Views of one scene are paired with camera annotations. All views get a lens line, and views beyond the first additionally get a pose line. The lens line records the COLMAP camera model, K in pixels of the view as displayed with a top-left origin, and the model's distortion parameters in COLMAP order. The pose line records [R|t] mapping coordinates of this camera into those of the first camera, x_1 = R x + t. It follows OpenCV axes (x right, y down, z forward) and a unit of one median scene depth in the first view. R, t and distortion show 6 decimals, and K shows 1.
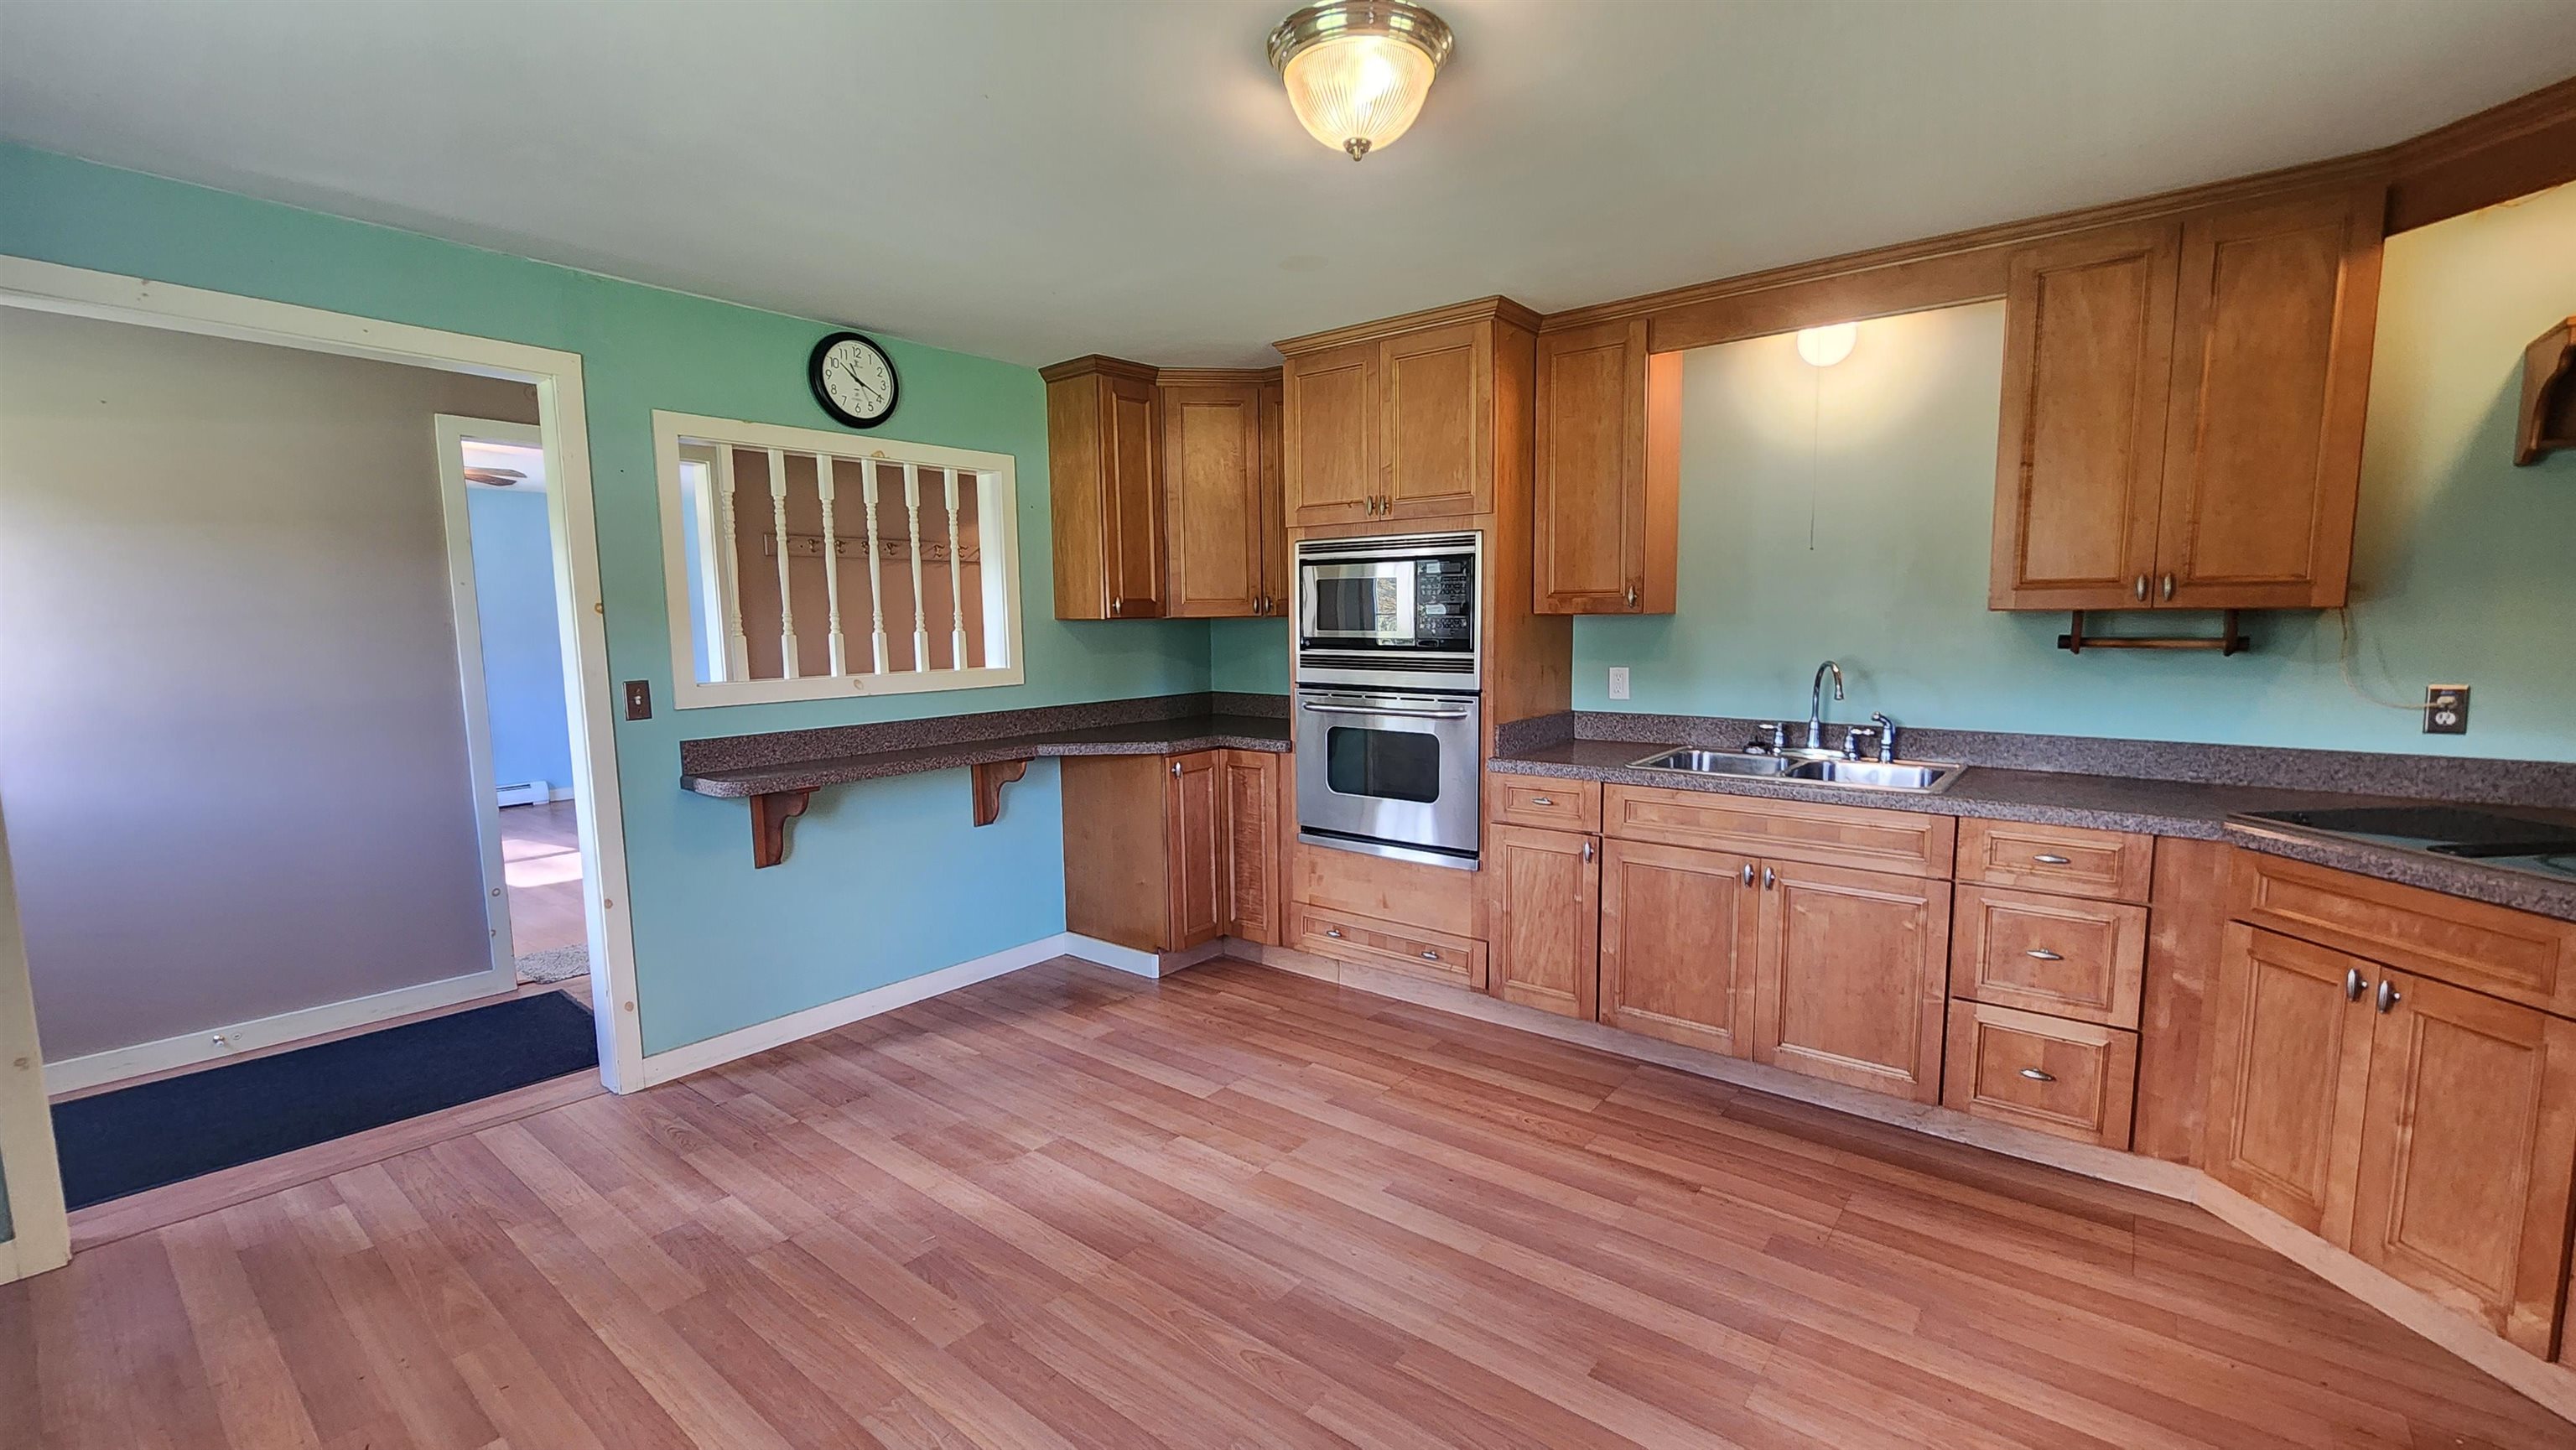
lens RADIAL K [[1059.6, 0, 1304.8], [0, 1059.6, 737.4], [0, 0, 1]] dist [-0.001199, 0.000033]
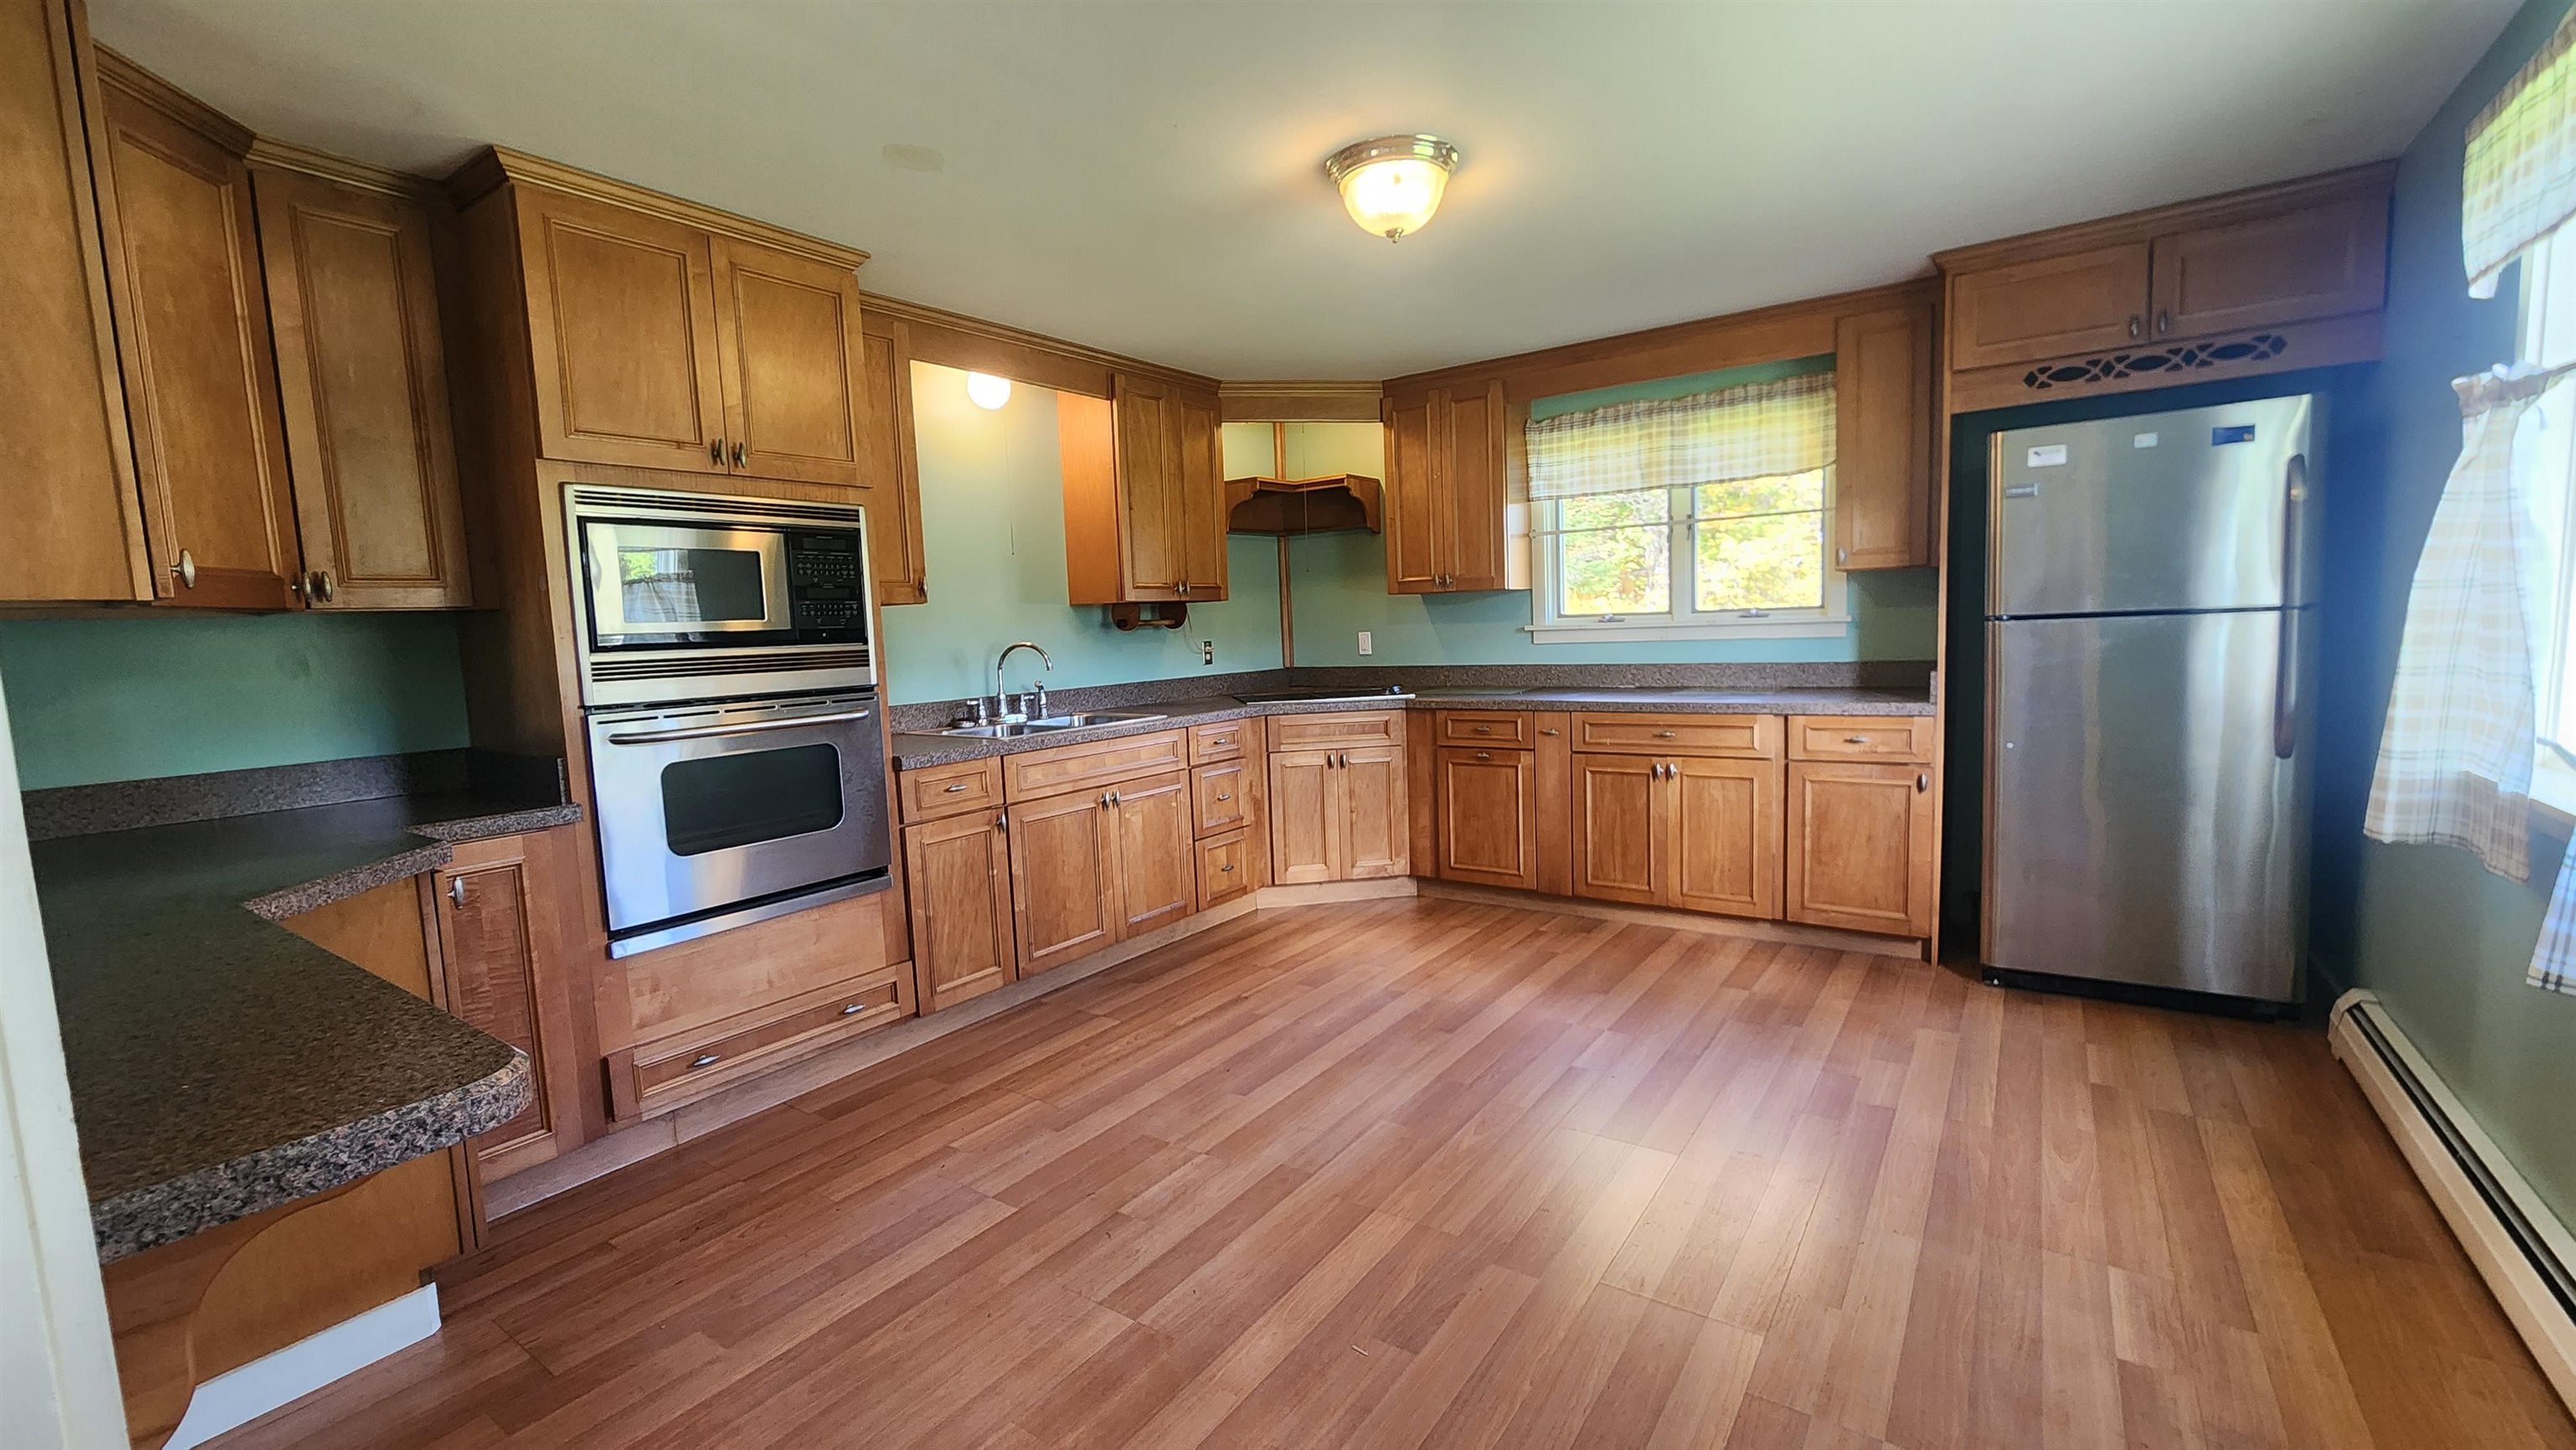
lens RADIAL K [[1059.6, 0, 1300.1], [0, 1059.6, 734.9], [0, 0, 1]] dist [-0.001199, 0.000033]
pose [[-0.065208, -0.095006, 0.993339, -0.874643], [0.153532, 0.982649, 0.104062, -0.047712], [-0.985990, 0.159295, -0.049490, 0.813750]]
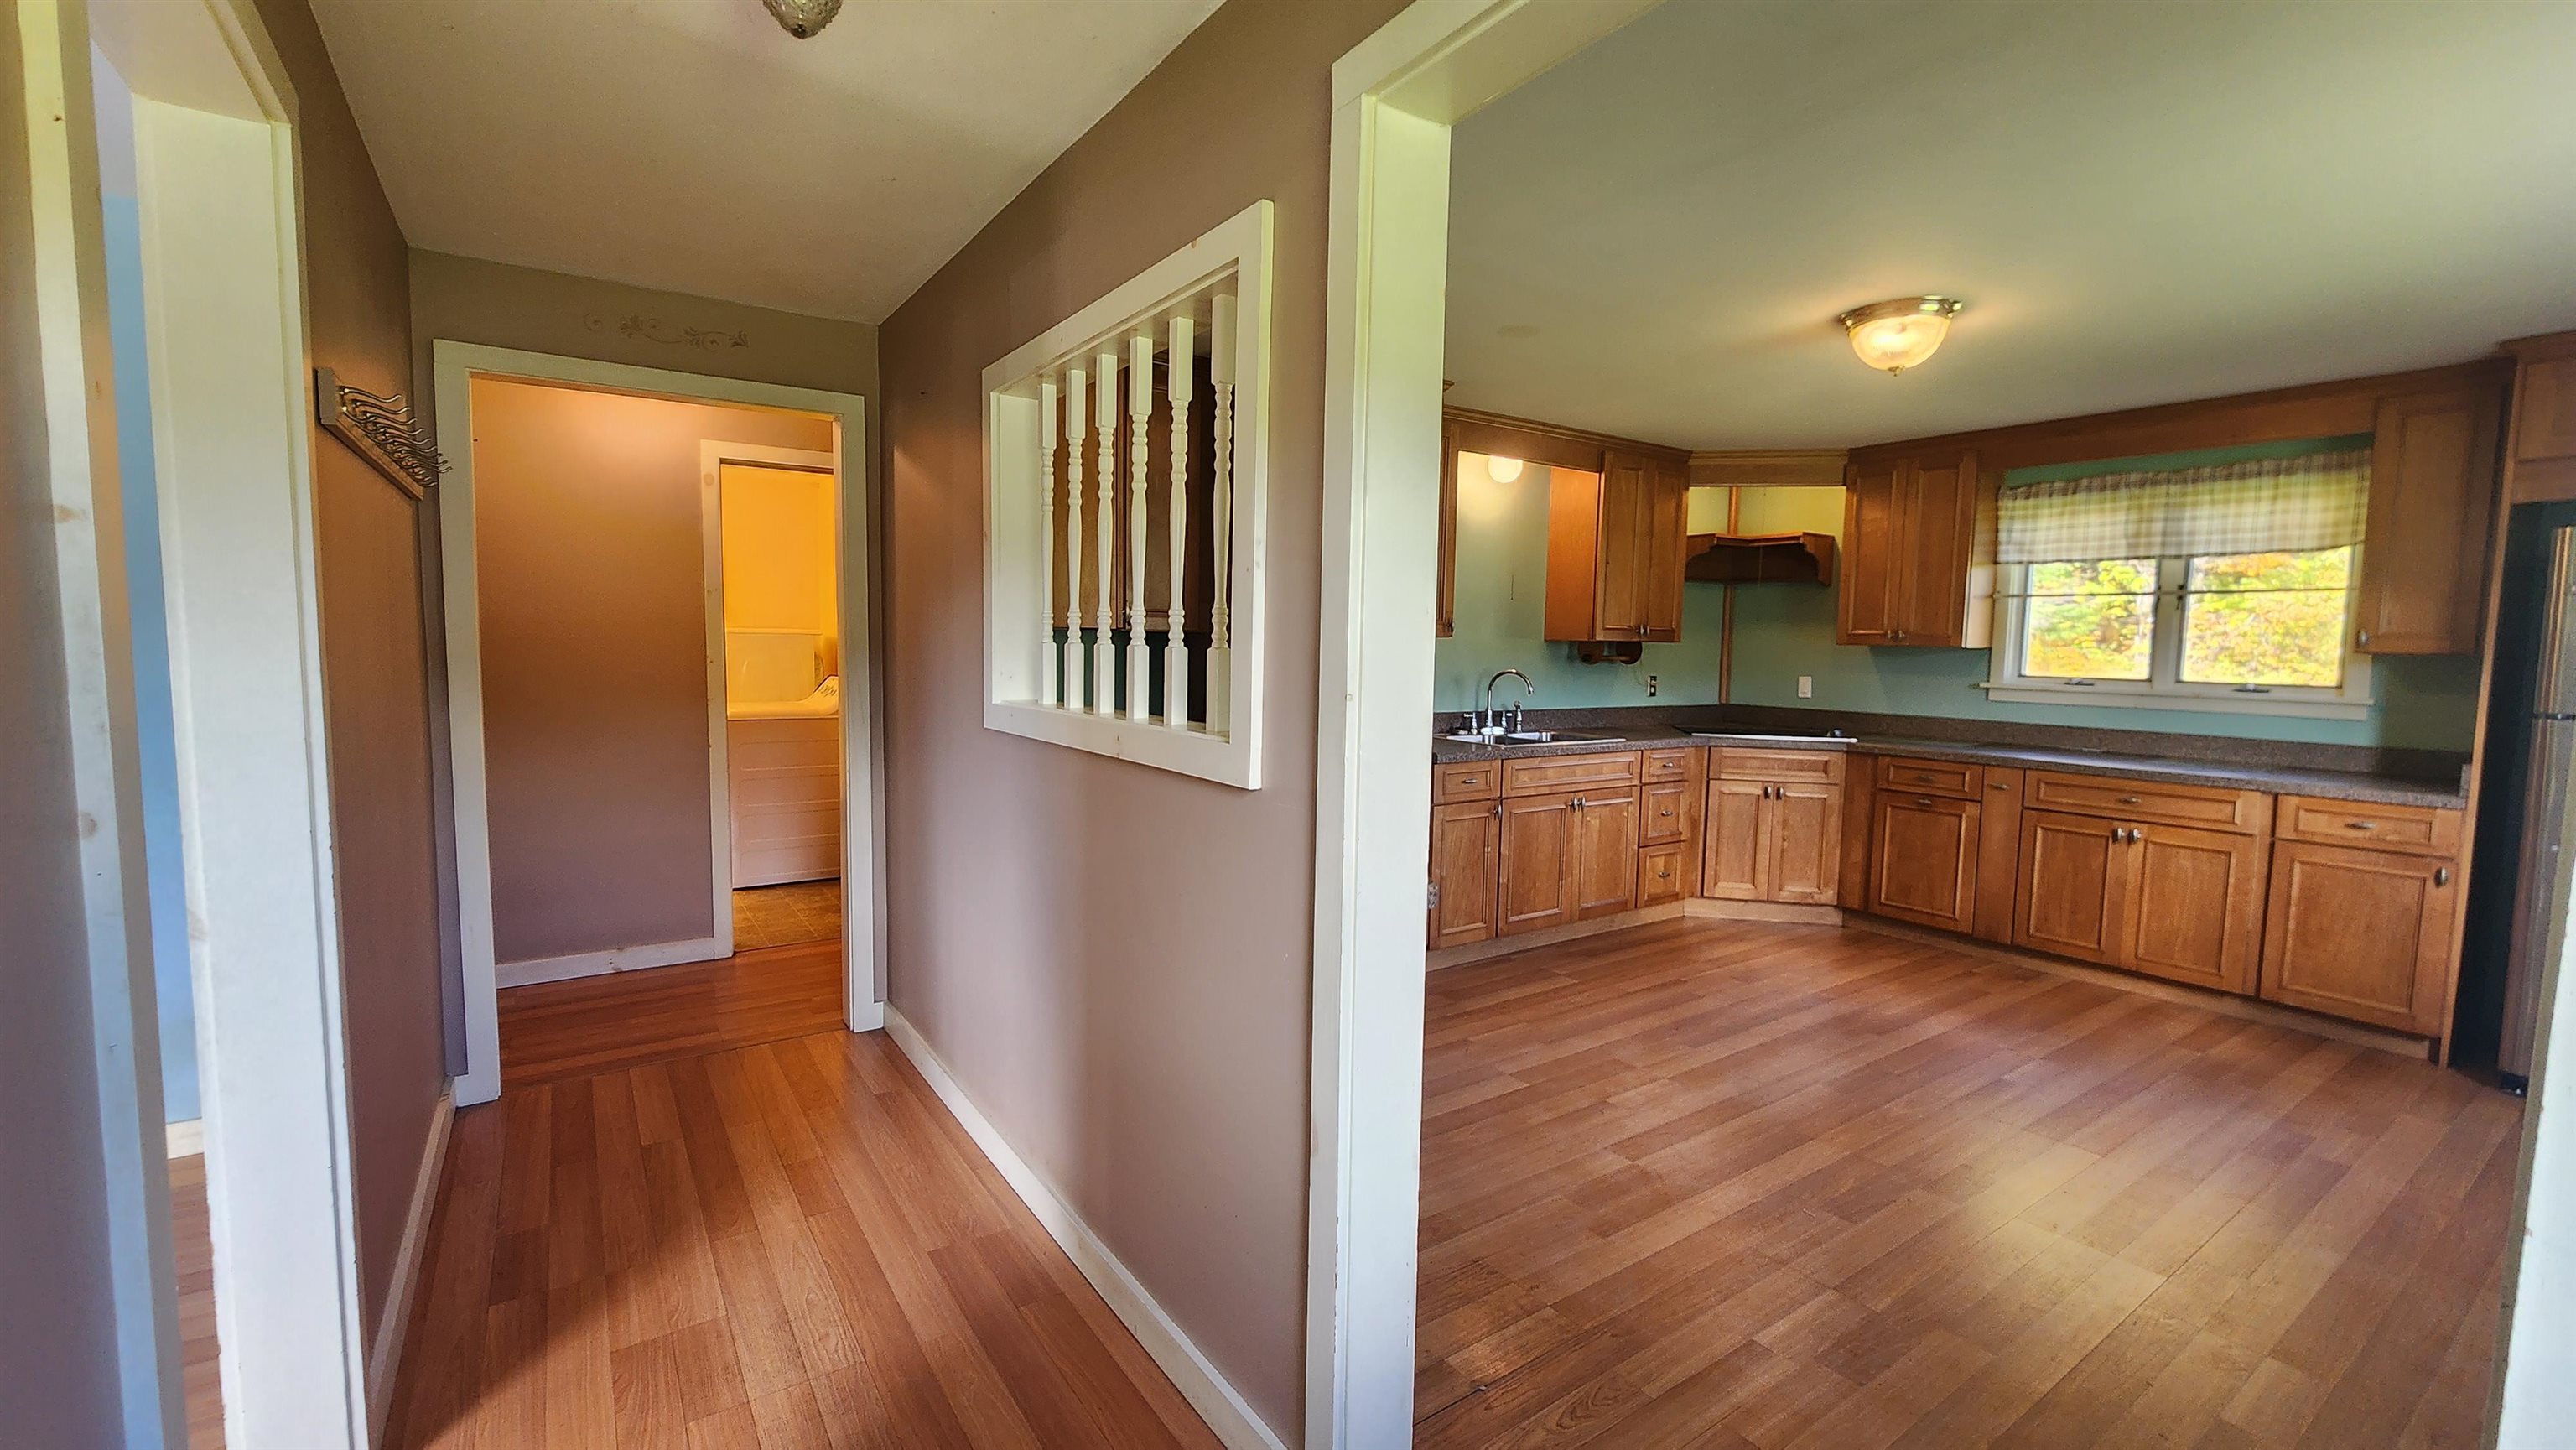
lens RADIAL K [[1059.6, 0, 1292.6], [0, 1059.6, 729.3], [0, 0, 1]] dist [-0.001199, 0.000033]
pose [[0.288558, -0.066665, 0.955139, -1.208211], [0.088962, 0.995124, 0.042579, -0.086669], [-0.953321, 0.072685, 0.293081, 0.924603]]
